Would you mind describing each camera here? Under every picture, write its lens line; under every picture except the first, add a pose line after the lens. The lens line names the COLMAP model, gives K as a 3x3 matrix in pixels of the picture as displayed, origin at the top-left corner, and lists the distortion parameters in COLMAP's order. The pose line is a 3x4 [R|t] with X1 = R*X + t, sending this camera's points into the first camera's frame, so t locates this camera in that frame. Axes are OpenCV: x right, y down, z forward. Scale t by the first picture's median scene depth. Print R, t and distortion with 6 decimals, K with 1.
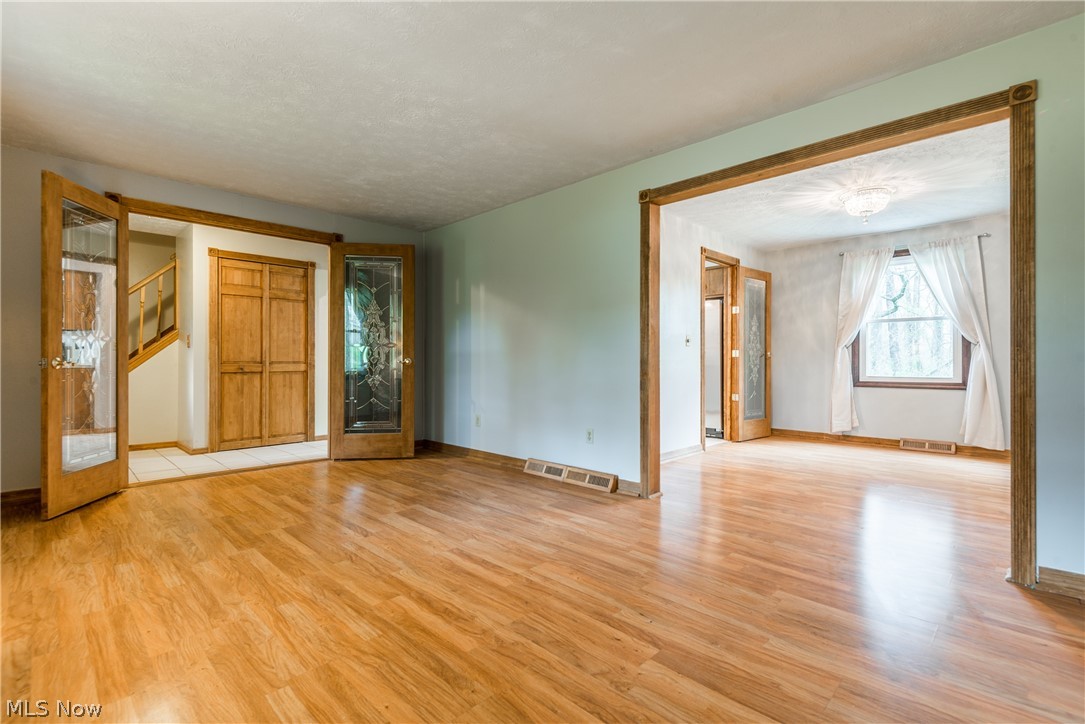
lens RADIAL K [[501.2, 0, 548.1], [0, 501.2, 361.1], [0, 0, 1]] dist [-0.002944, -0.003088]
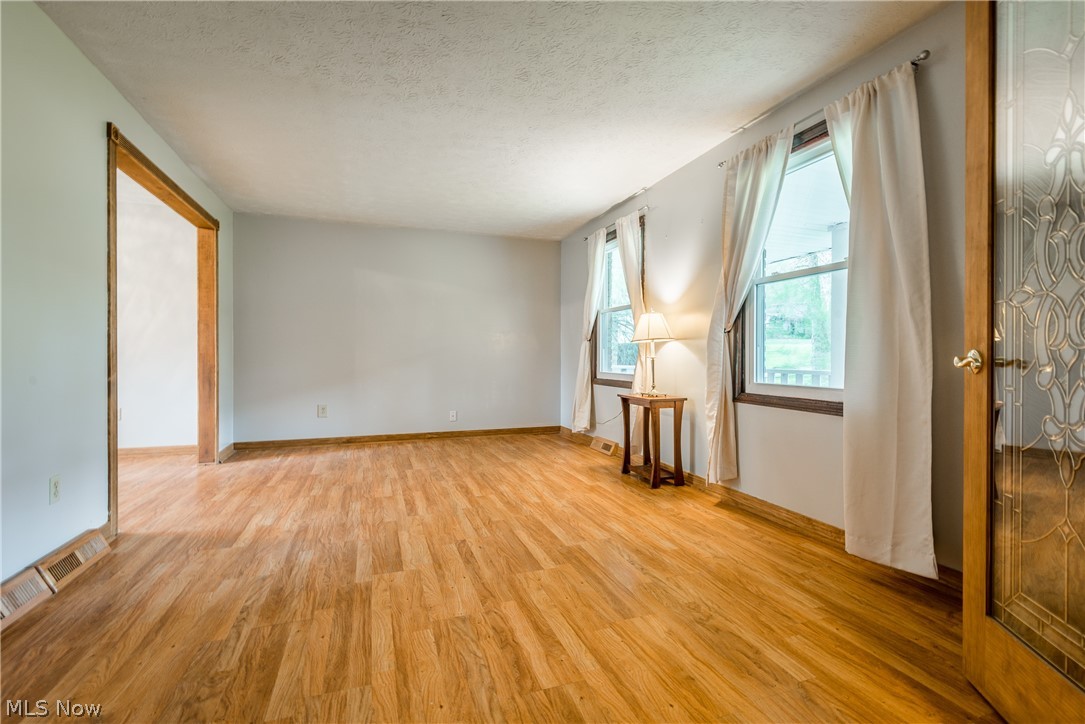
lens RADIAL K [[501.2, 0, 542.3], [0, 501.2, 358.7], [0, 0, 1]] dist [-0.002944, -0.003088]
pose [[-0.893886, -0.006565, 0.448246, -0.988852], [-0.004426, 0.999973, 0.005819, -0.003234], [-0.448273, 0.003218, -0.893891, 1.911387]]
